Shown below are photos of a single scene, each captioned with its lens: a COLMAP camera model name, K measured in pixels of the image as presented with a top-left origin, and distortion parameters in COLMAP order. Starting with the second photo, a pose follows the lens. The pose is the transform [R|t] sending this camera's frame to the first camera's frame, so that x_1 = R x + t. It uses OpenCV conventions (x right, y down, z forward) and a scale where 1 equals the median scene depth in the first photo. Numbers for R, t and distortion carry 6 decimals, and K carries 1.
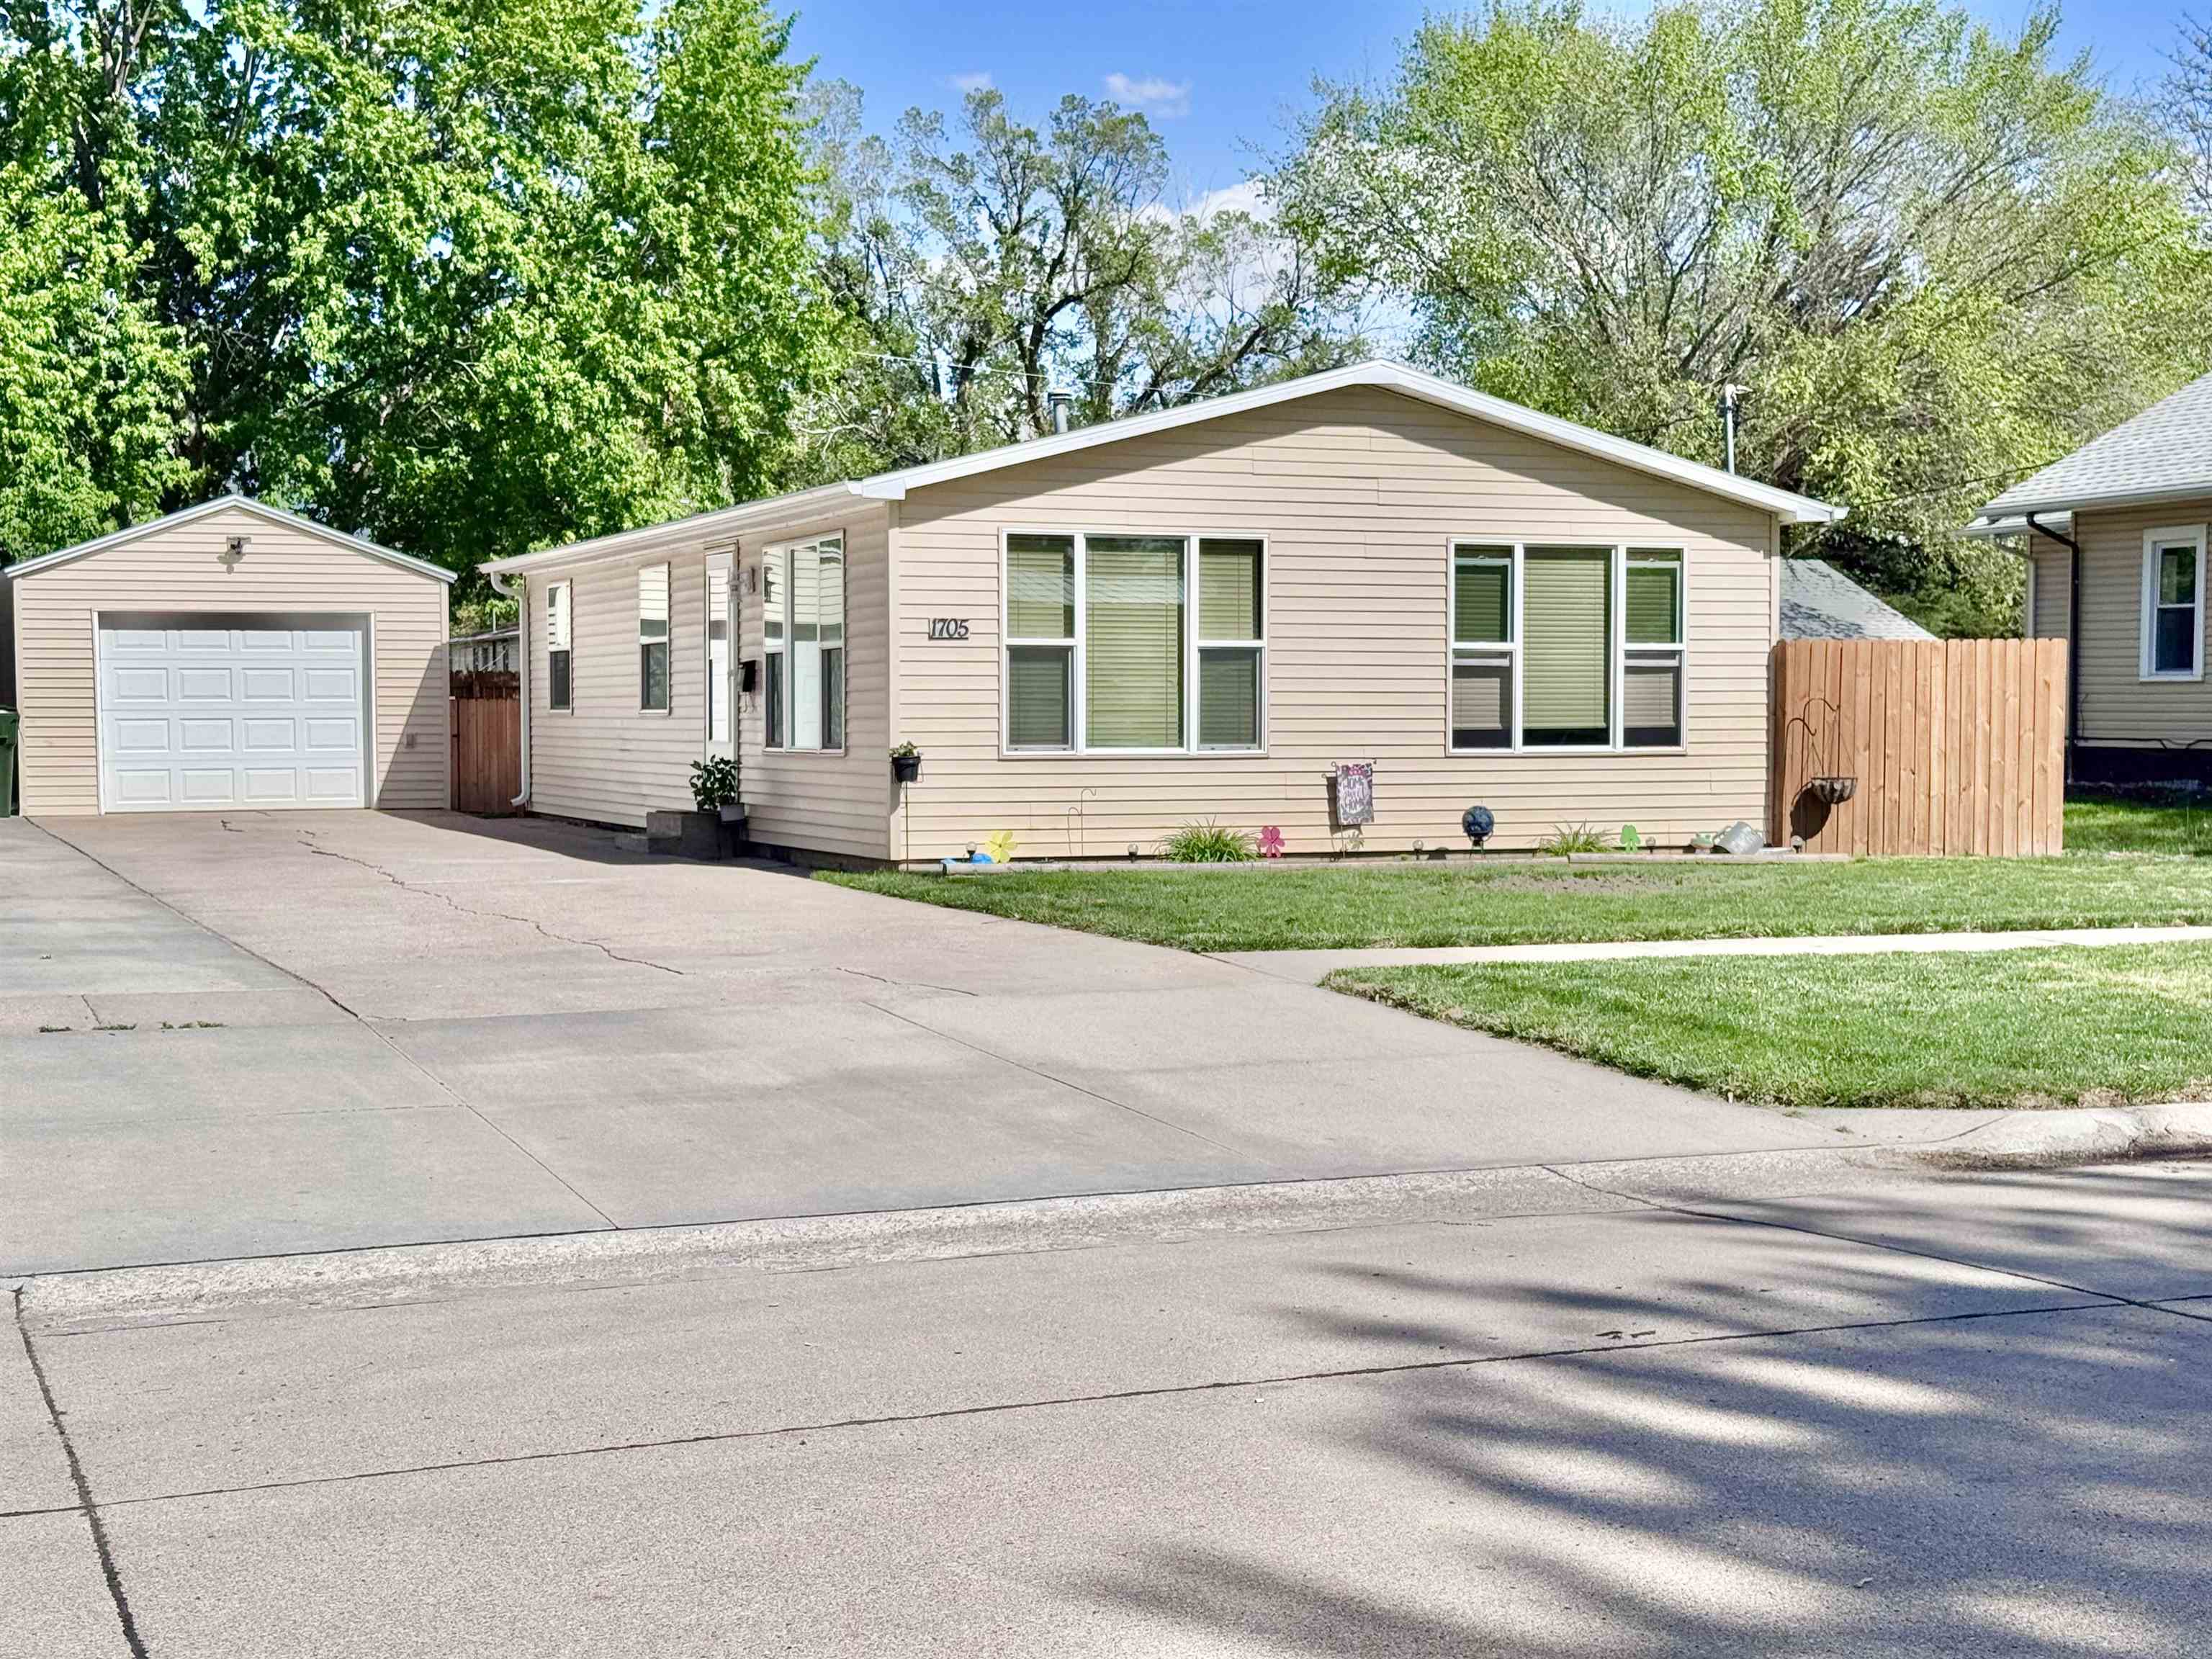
lens RADIAL K [[3176.3, 0, 1106.0], [0, 3176.3, 826.5], [0, 0, 1]] dist [0.188003, 0.000000]
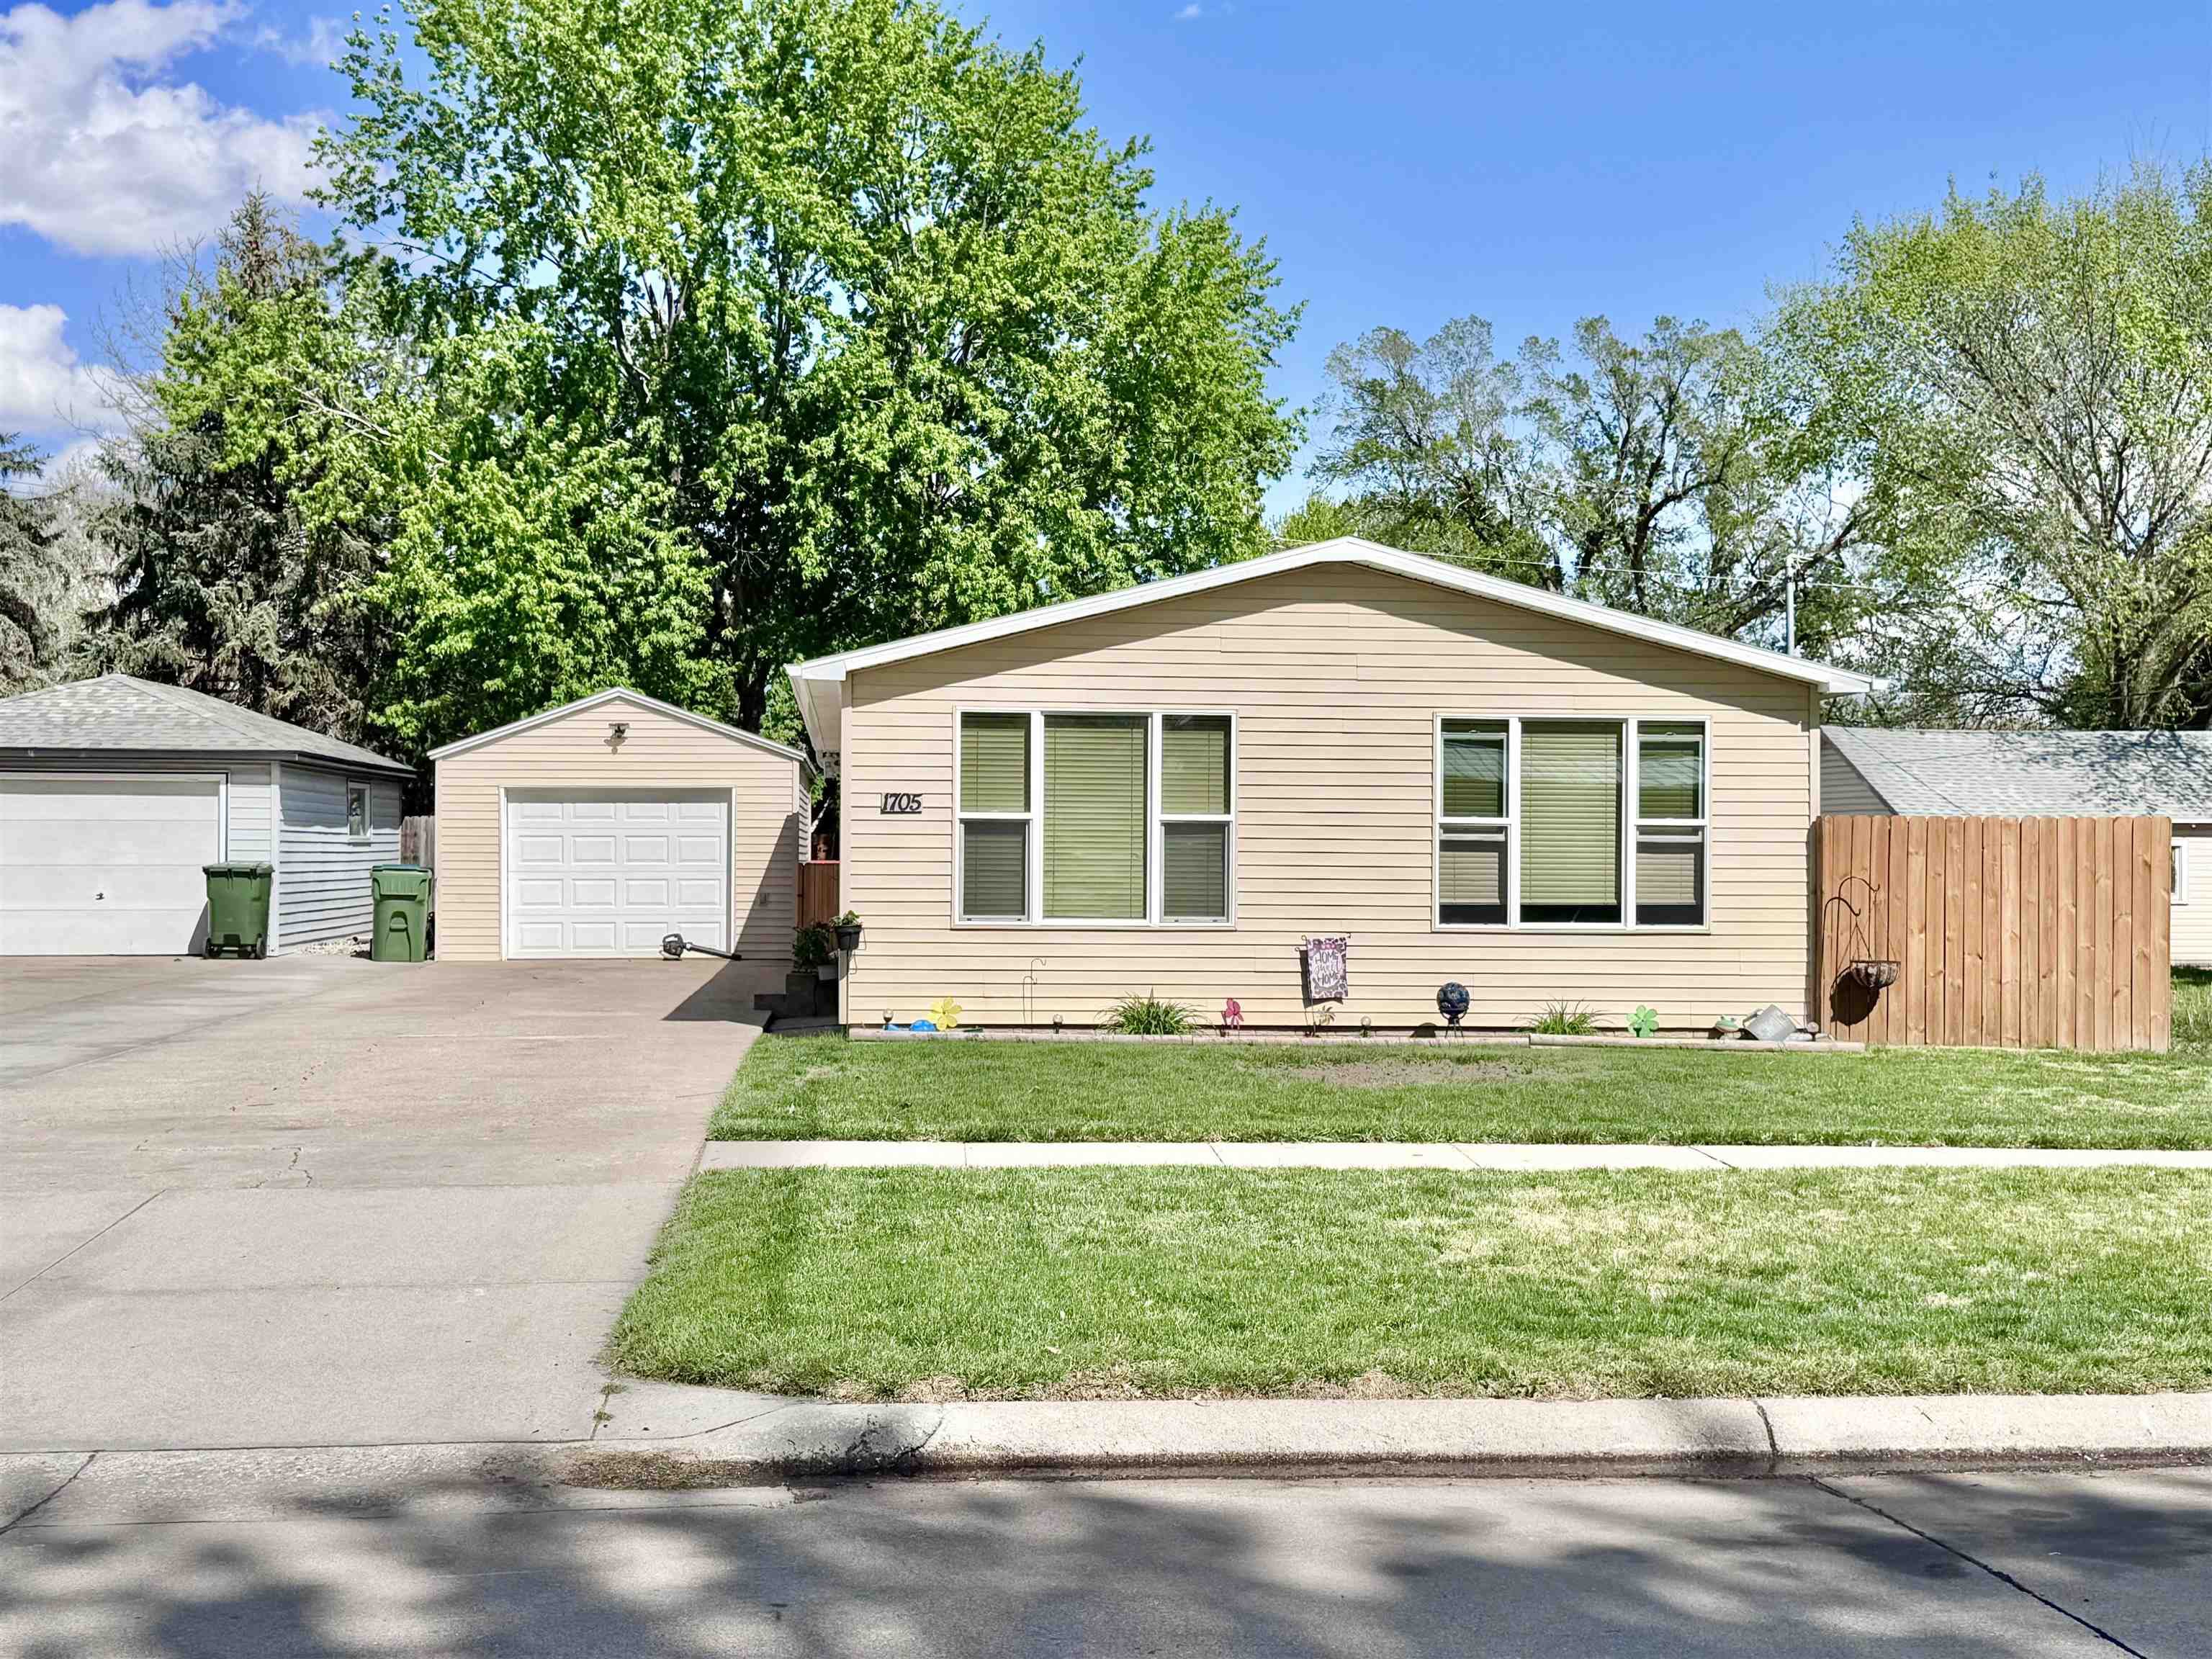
lens RADIAL K [[2695.2, 0, 1105.4], [0, 2695.2, 833.9], [0, 0, 1]] dist [0.154040, 0.000000]
pose [[0.952315, 0.004614, -0.305083, 0.263869], [-0.019178, 0.998814, -0.044757, -0.012711], [0.304514, 0.048474, 0.951274, 0.165907]]
